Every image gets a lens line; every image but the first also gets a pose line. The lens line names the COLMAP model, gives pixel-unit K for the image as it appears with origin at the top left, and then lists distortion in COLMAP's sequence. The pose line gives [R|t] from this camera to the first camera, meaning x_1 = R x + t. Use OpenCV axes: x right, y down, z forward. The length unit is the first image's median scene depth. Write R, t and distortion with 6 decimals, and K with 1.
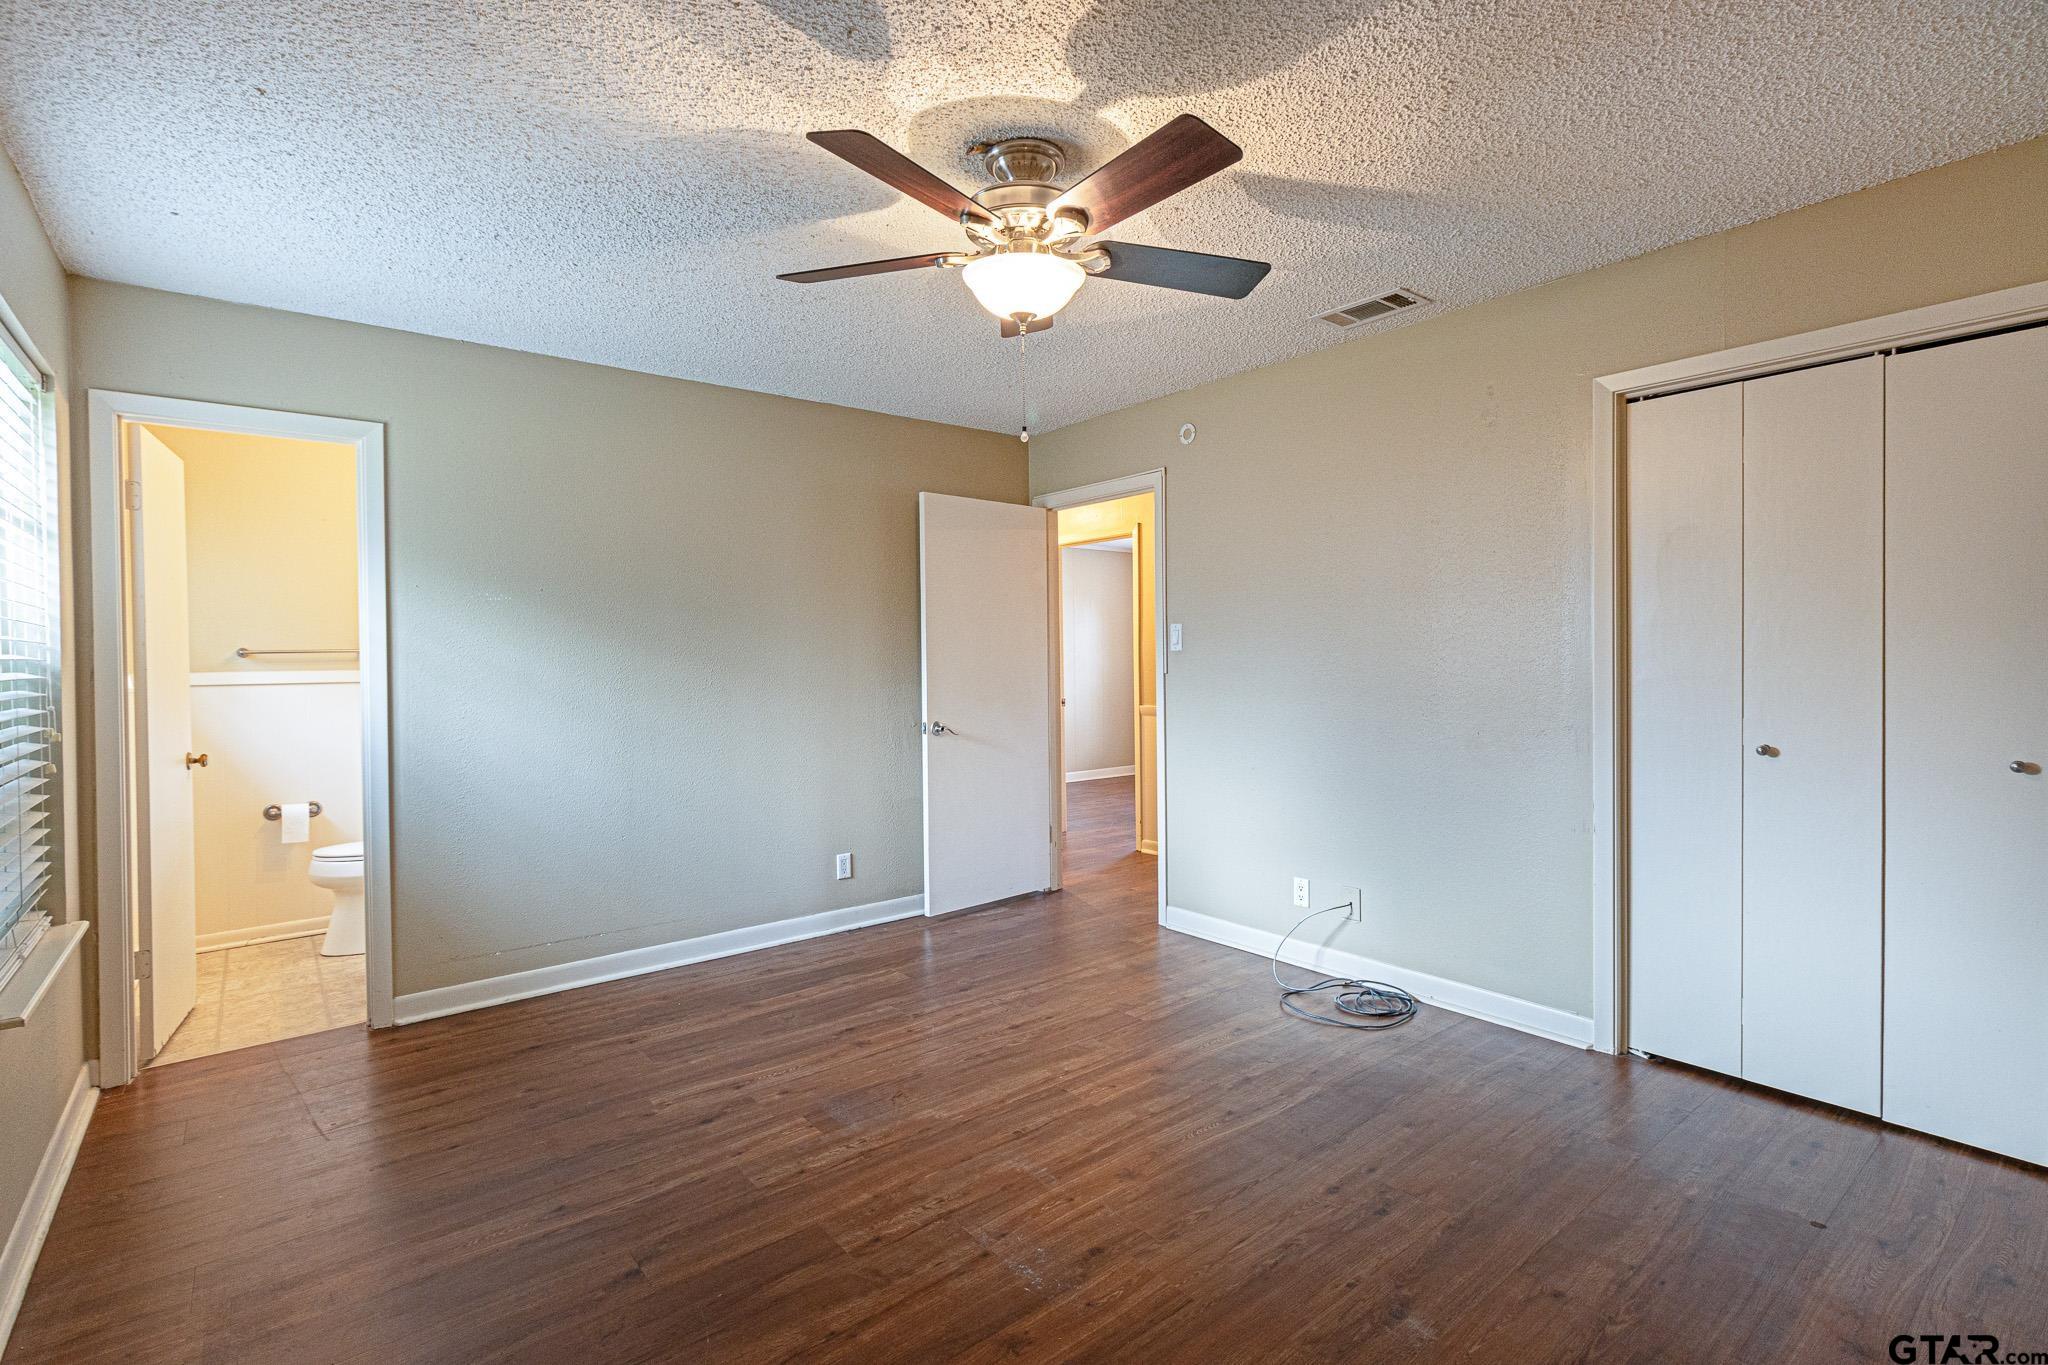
lens RADIAL K [[953.3, 0, 1027.6], [0, 953.3, 675.0], [0, 0, 1]] dist [0.000065, -0.000172]
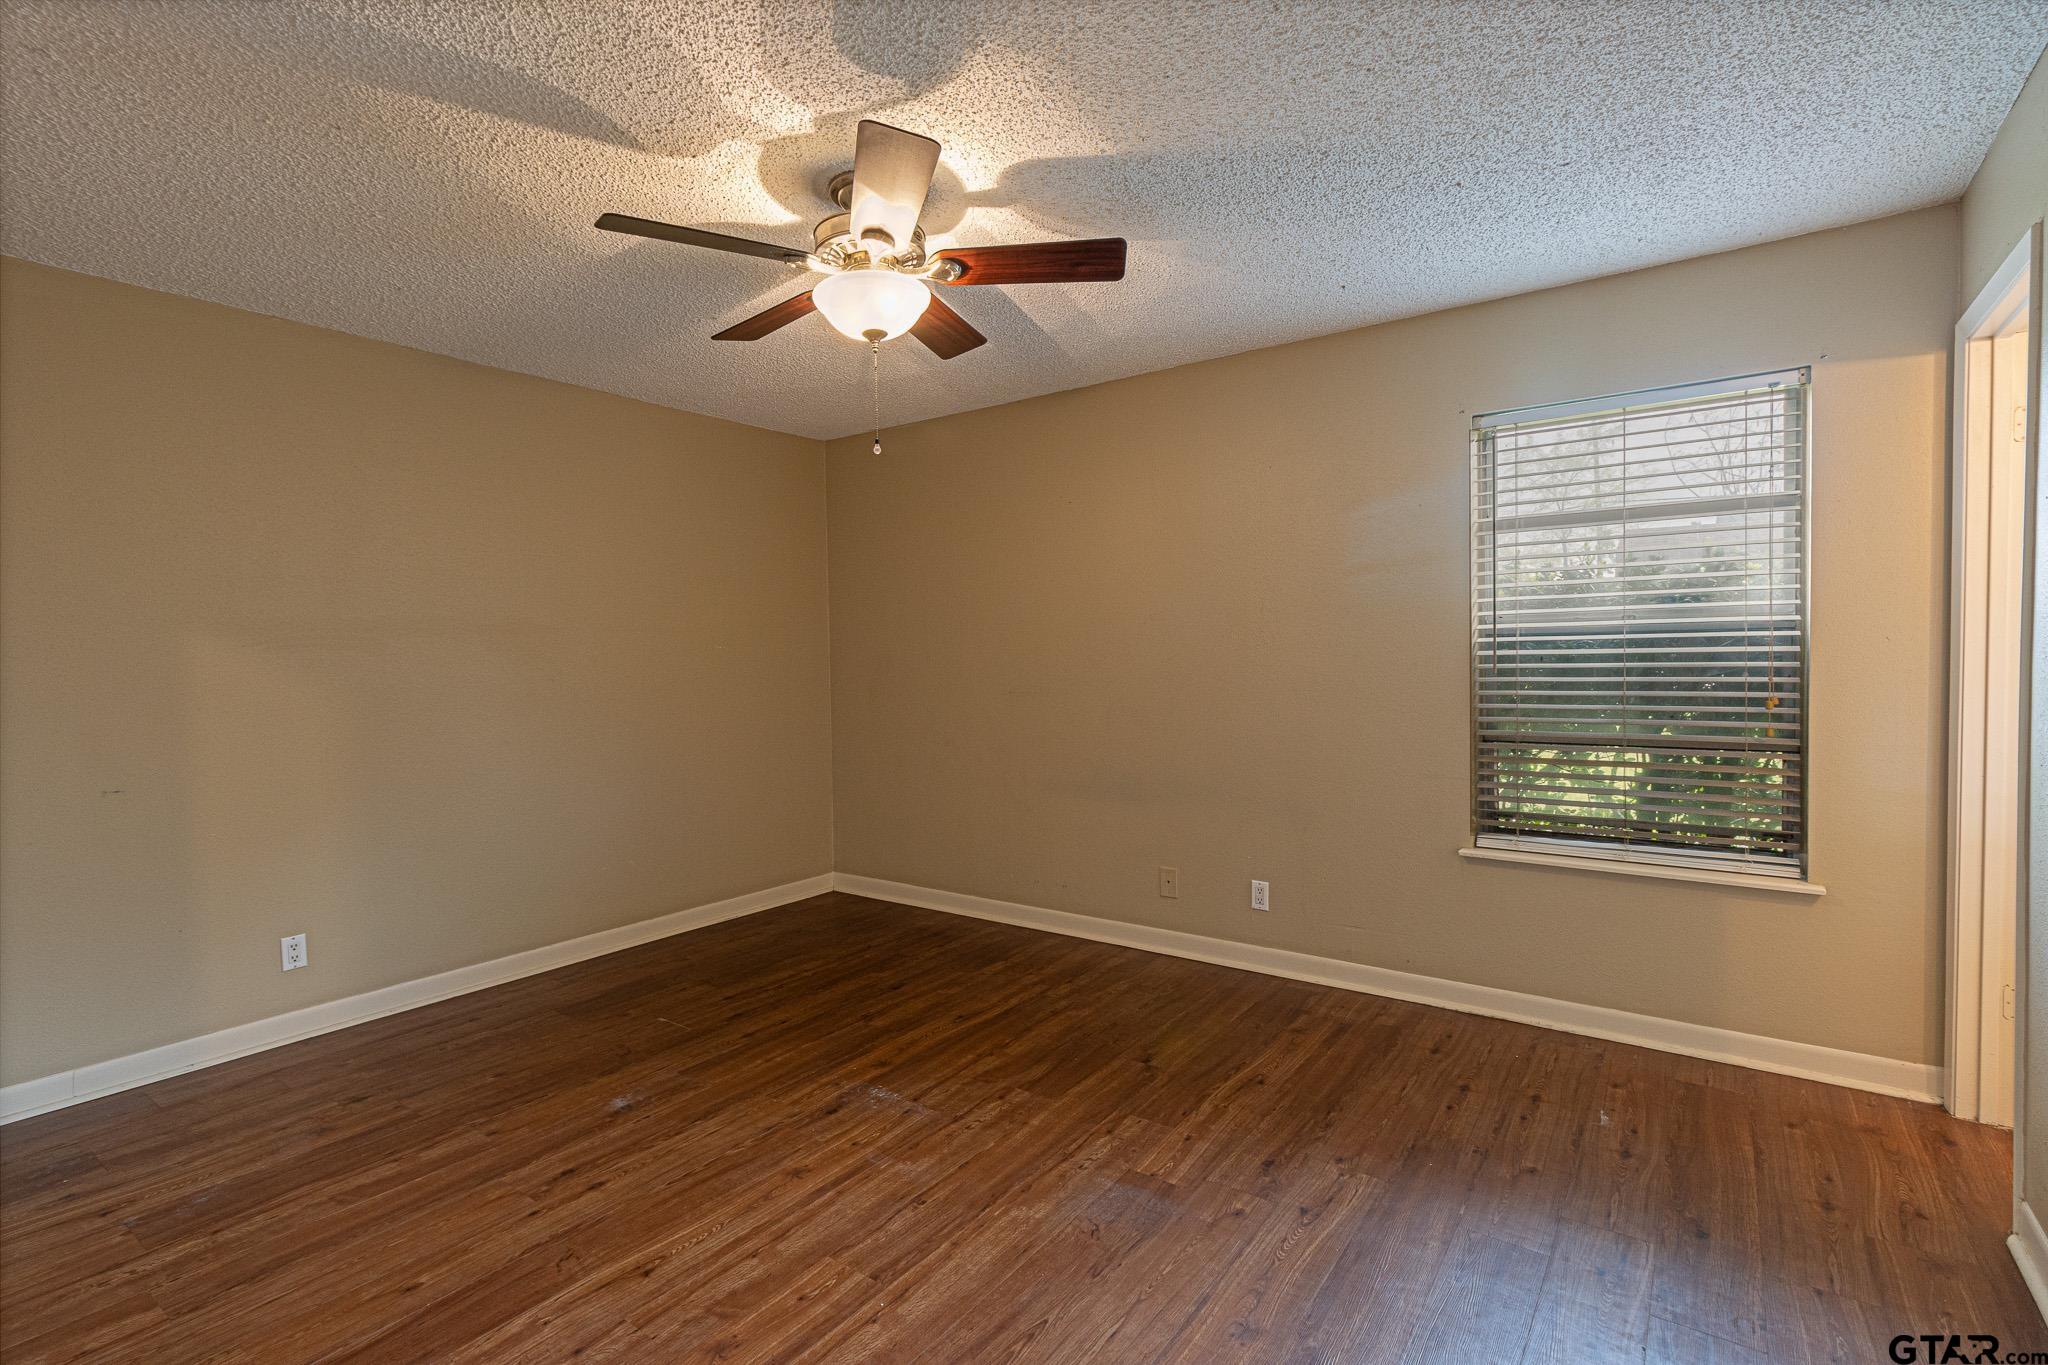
lens RADIAL K [[953.3, 0, 1022.0], [0, 953.3, 676.4], [0, 0, 1]] dist [0.000065, -0.000172]
pose [[-0.966737, 0.035946, -0.253235, 0.111520], [0.025103, 0.998630, 0.045920, -0.043146], [0.254538, 0.038035, -0.966314, 1.985620]]
